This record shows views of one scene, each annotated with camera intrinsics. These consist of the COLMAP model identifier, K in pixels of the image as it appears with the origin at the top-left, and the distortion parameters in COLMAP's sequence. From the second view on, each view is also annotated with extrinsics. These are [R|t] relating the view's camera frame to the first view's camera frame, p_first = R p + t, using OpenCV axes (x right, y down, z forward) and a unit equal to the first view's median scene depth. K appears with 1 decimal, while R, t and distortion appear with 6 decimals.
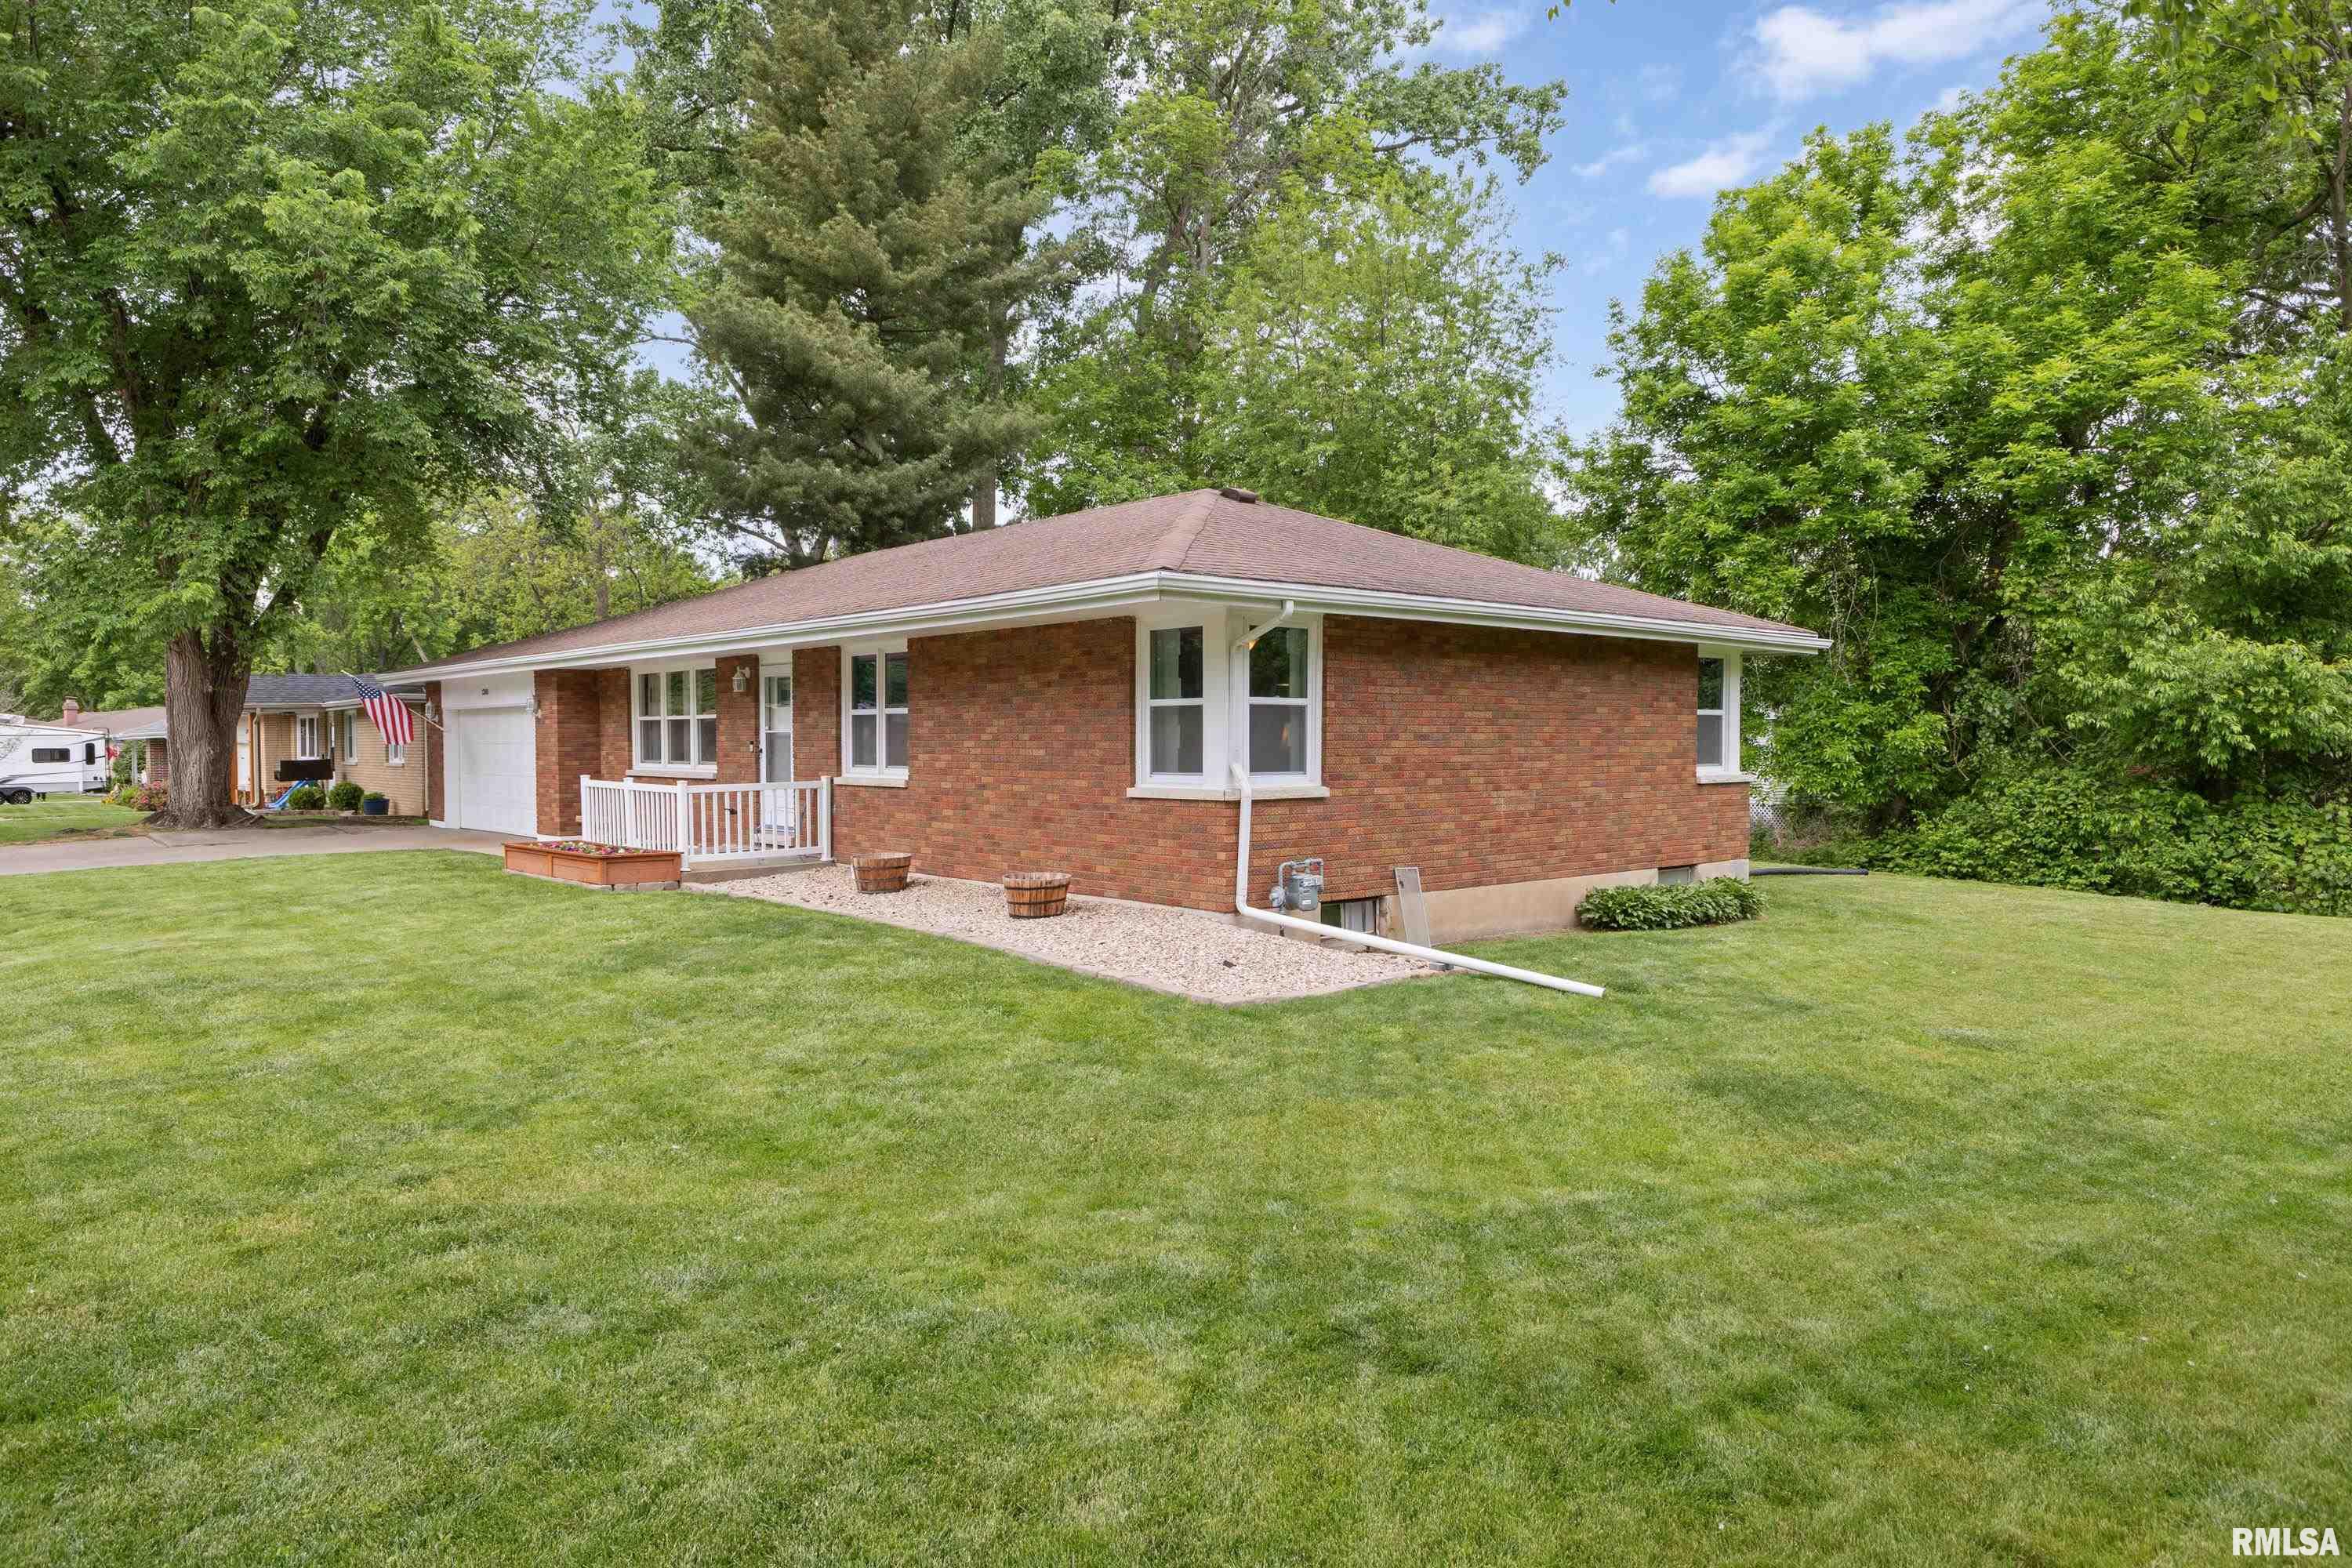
lens RADIAL K [[1516.4, 0, 1176.0], [0, 1516.4, 784.0], [0, 0, 1]] dist [0.002657, 0.000546]
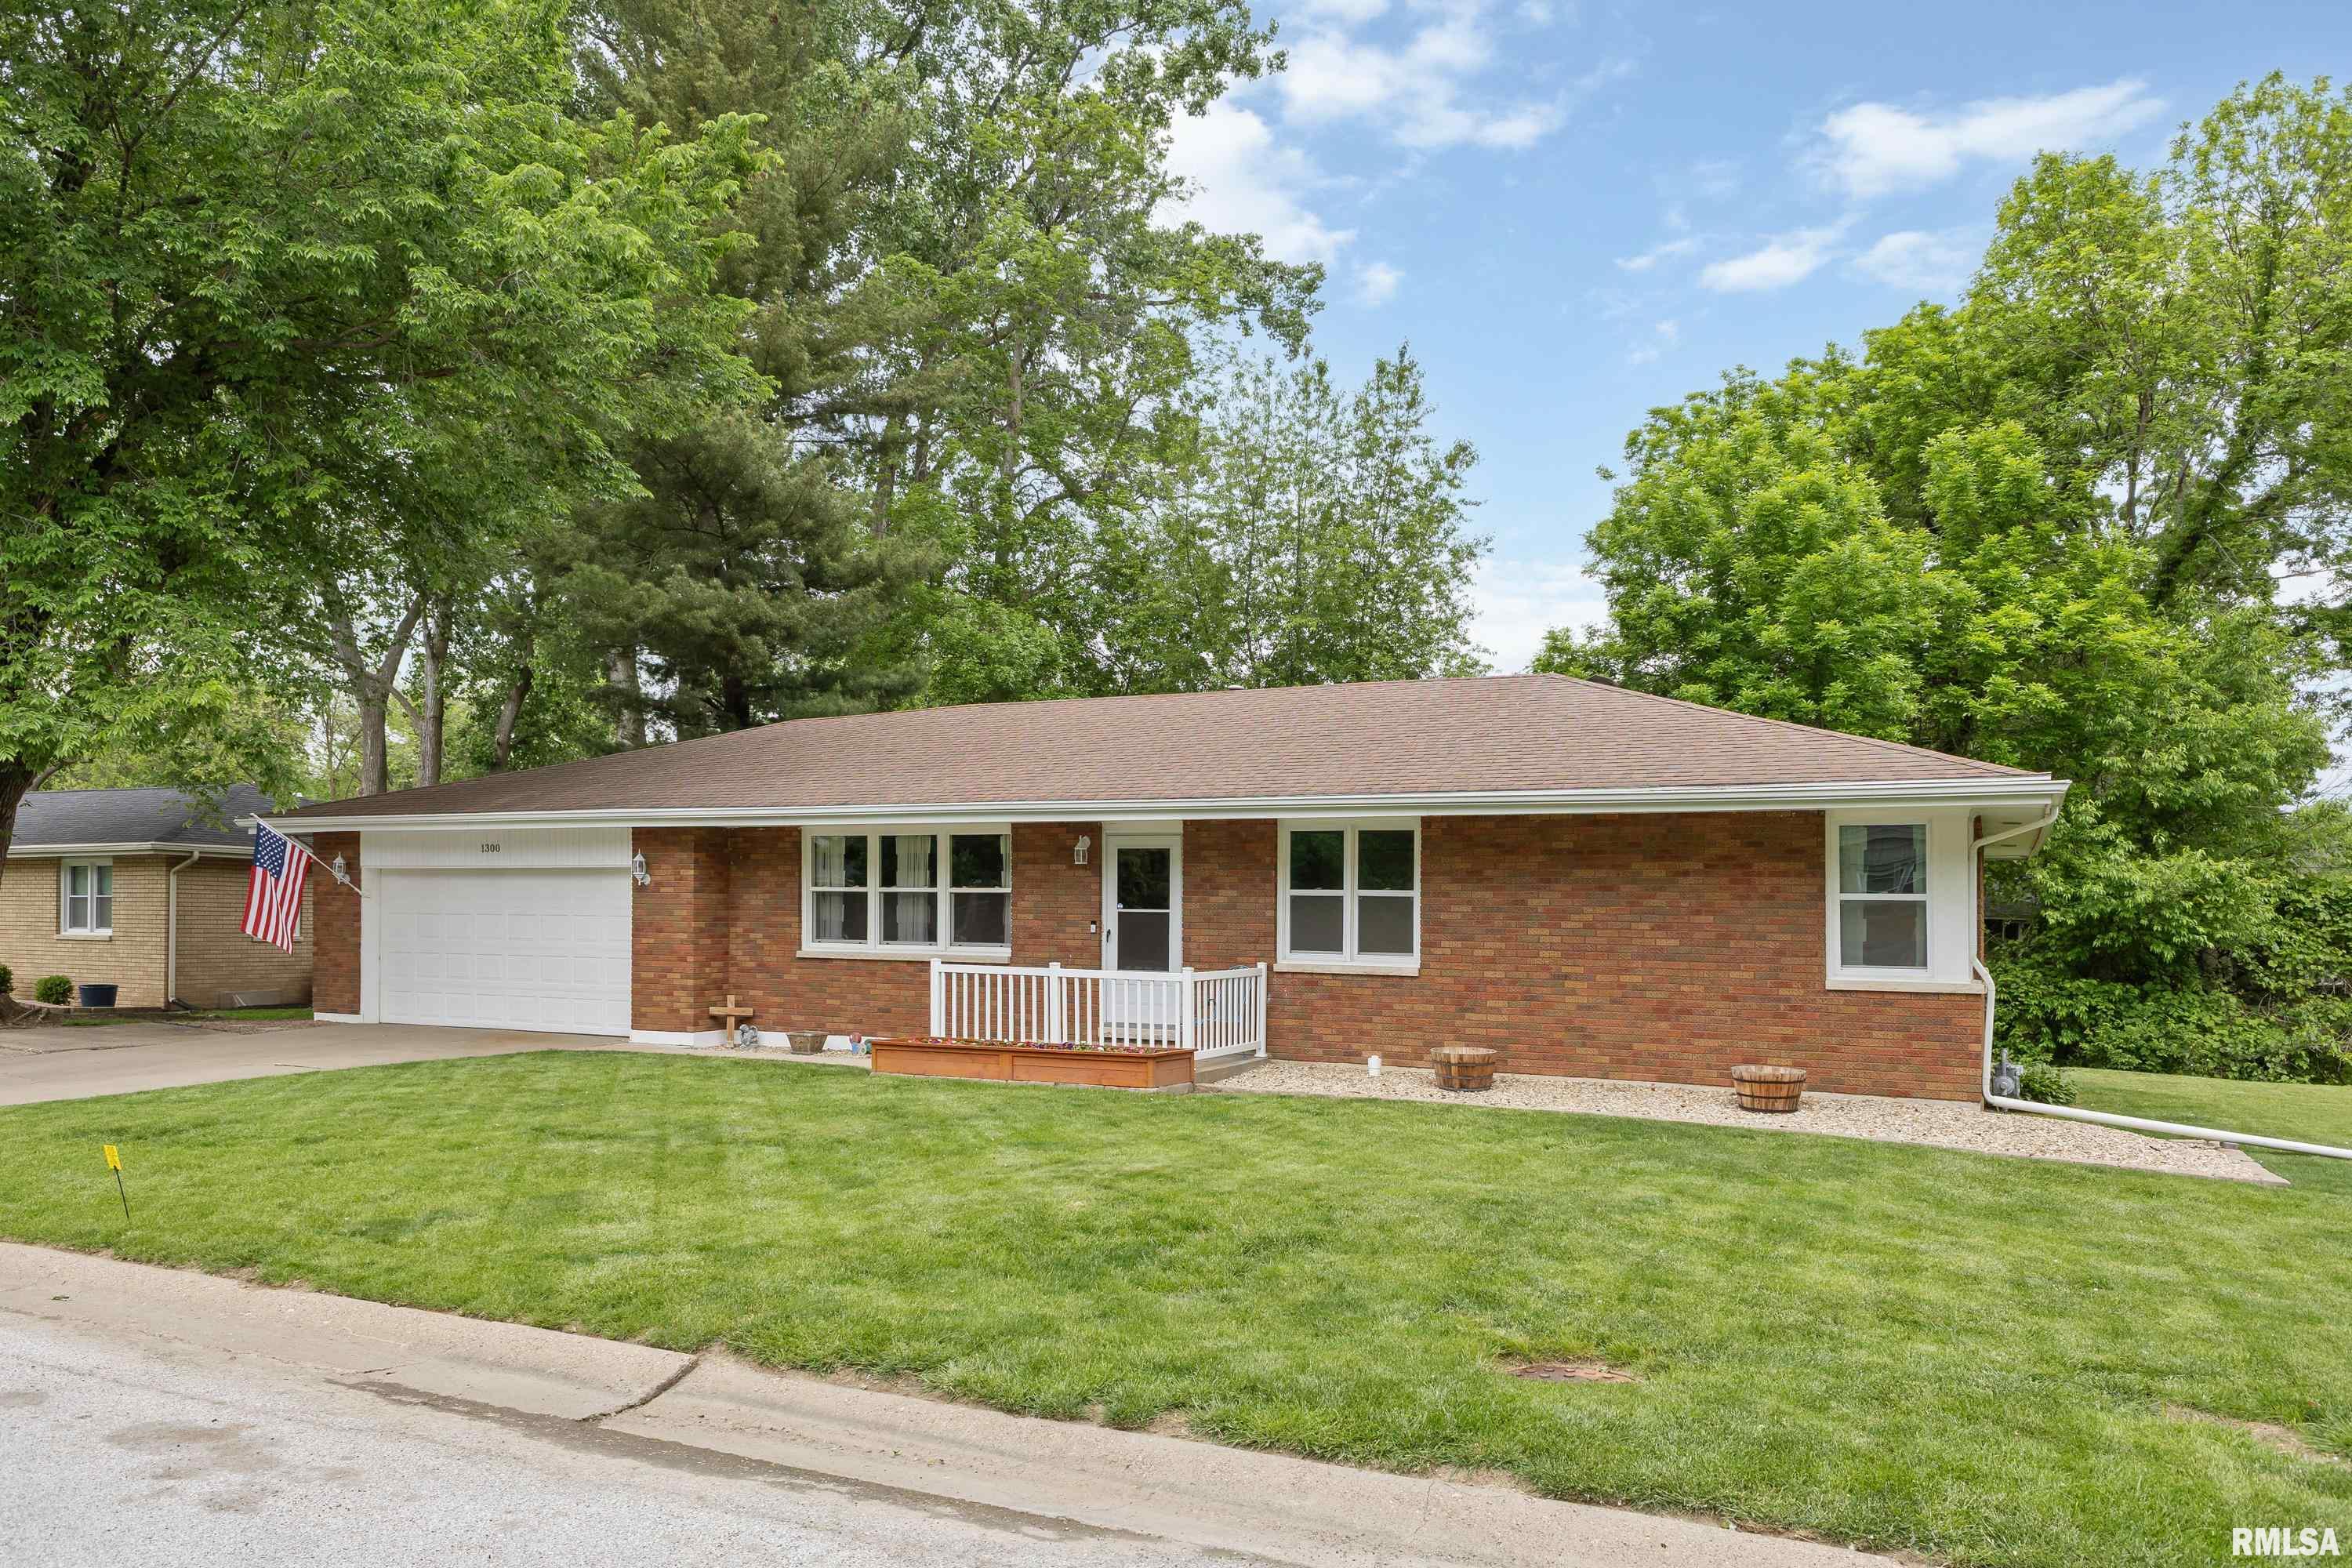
lens RADIAL K [[1665.5, 0, 1170.0], [0, 1665.5, 884.6], [0, 0, 1]] dist [0.005961, 0.000691]
pose [[0.926106, 0.024150, 0.376490, -0.547095], [-0.006316, 0.998802, -0.048533, -0.002763], [-0.377211, 0.042569, 0.925149, 0.087778]]
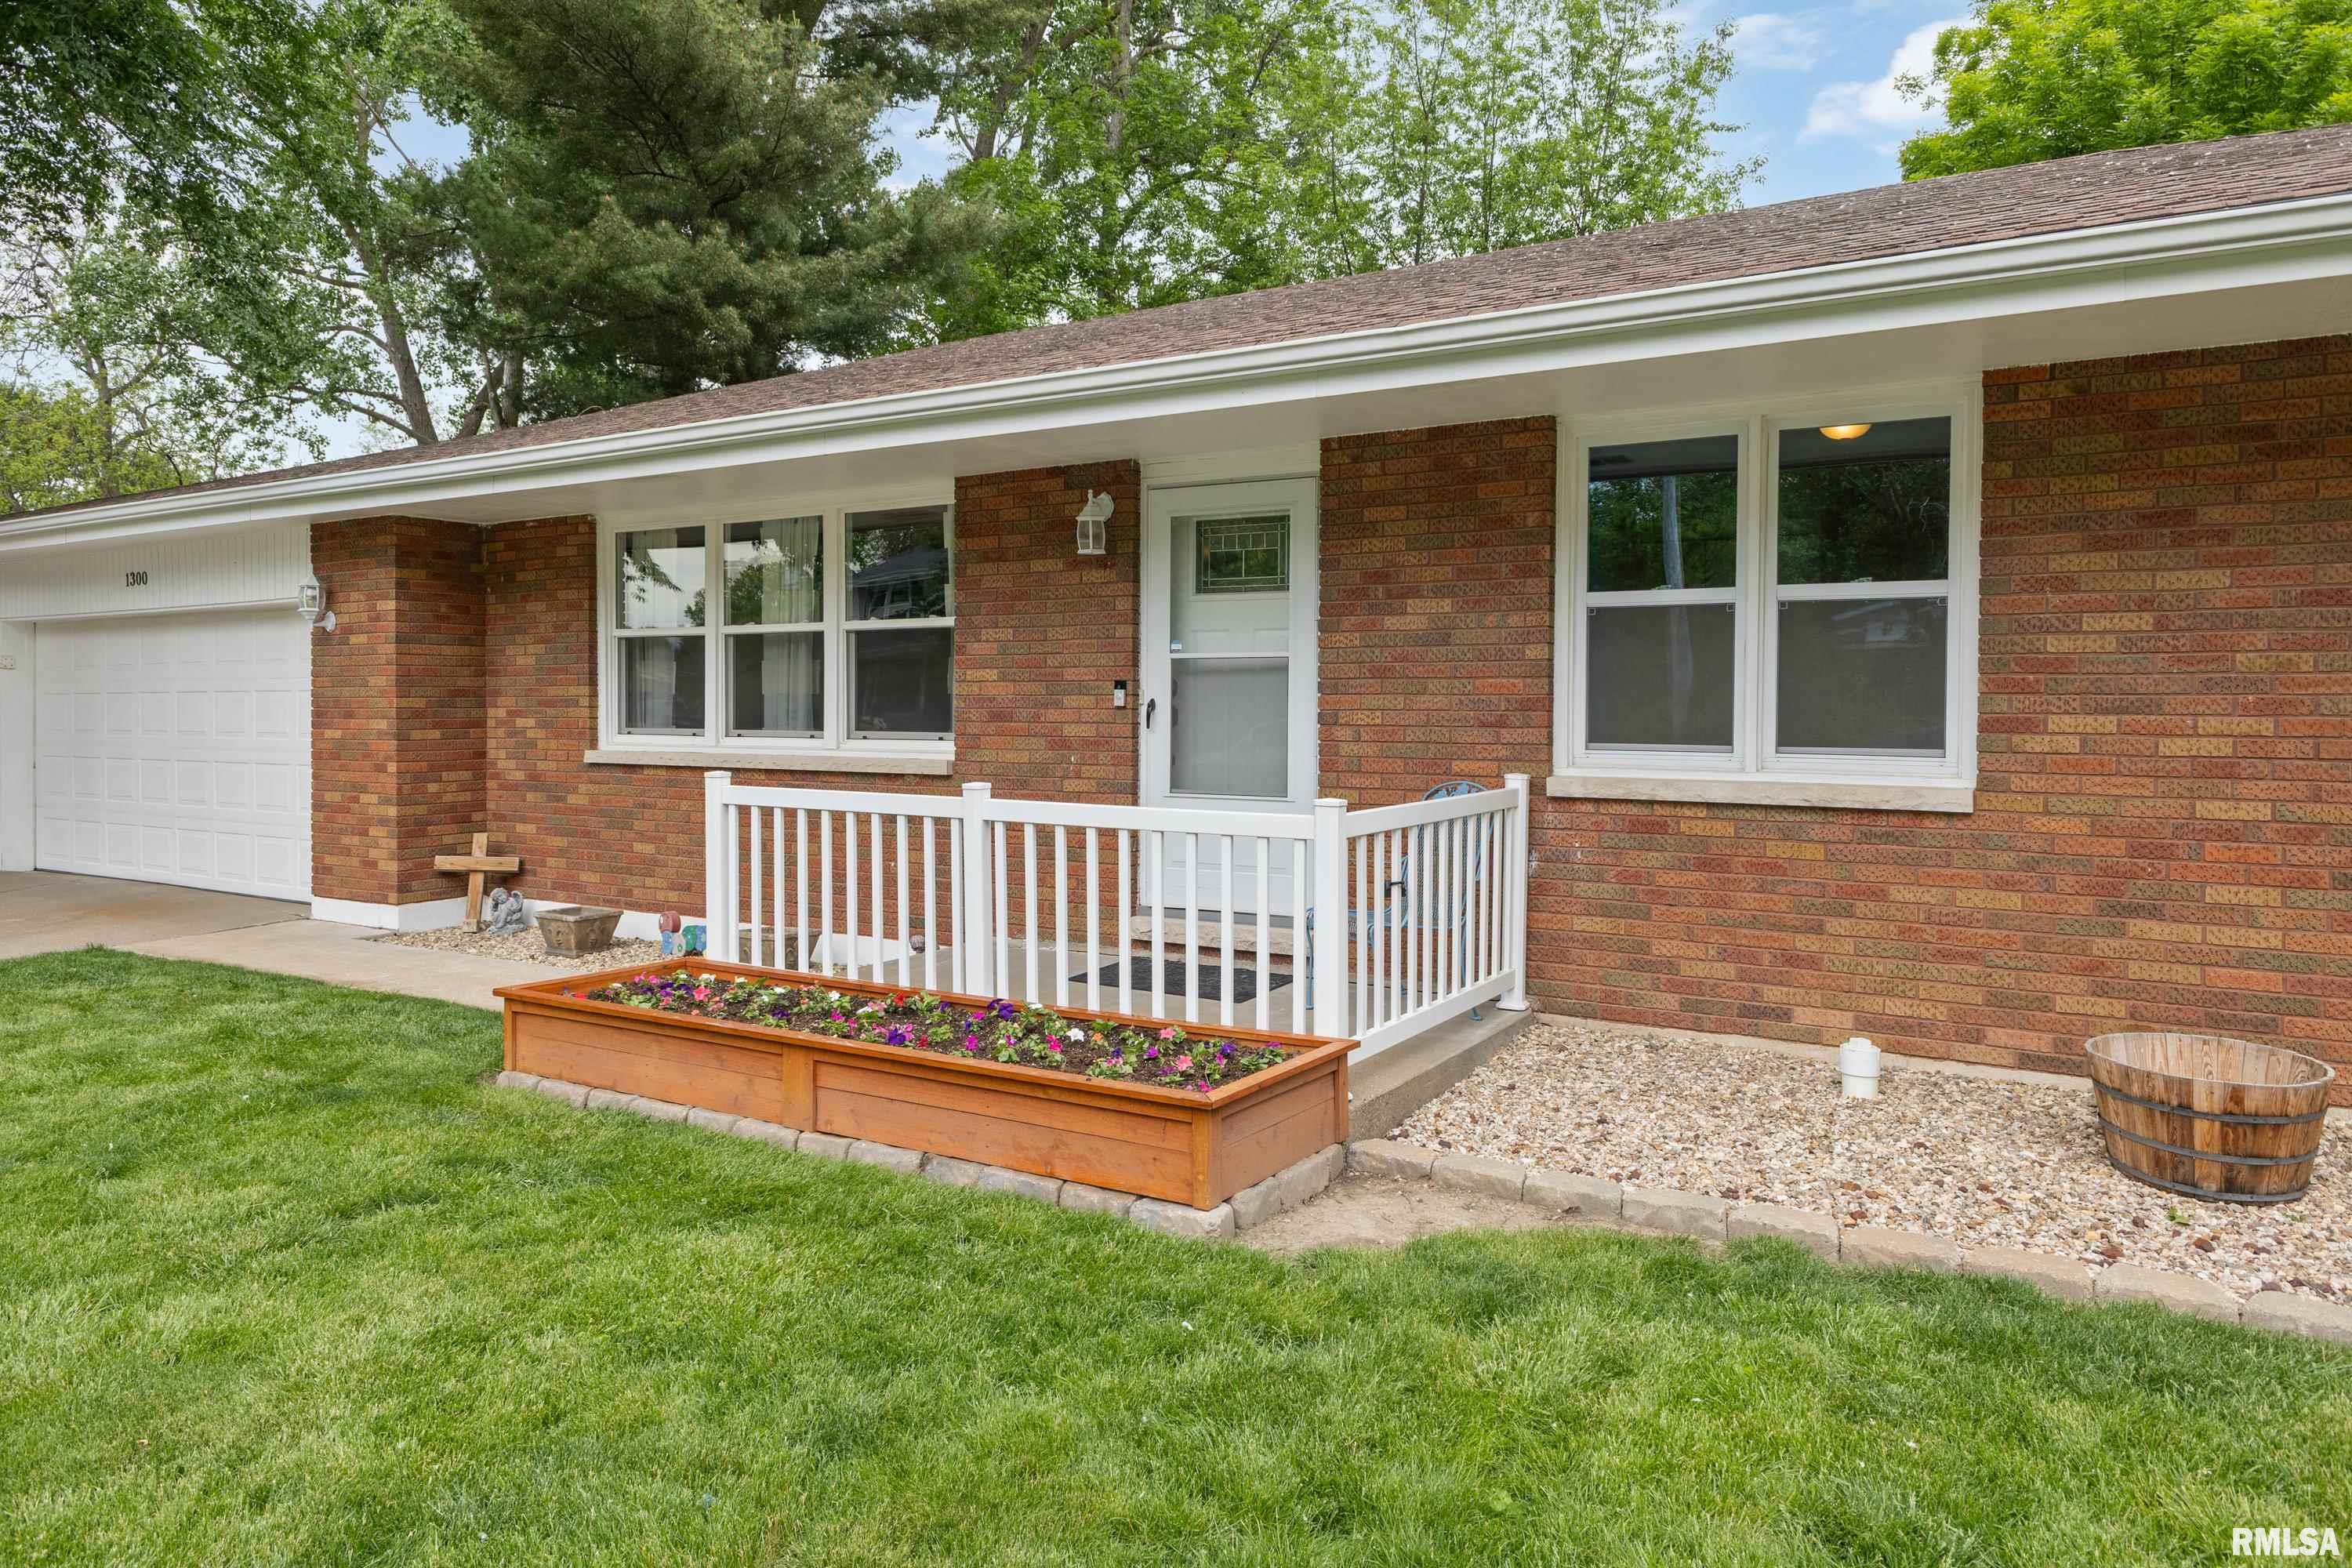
lens RADIAL K [[1528.4, 0, 1170.9], [0, 1528.4, 736.4], [0, 0, 1]] dist [0.000873, -0.000116]
pose [[0.959703, 0.001131, 0.281014, -0.344197], [0.001730, 0.999949, -0.009930, -0.009214], [-0.281011, 0.010016, 0.959652, 0.564784]]
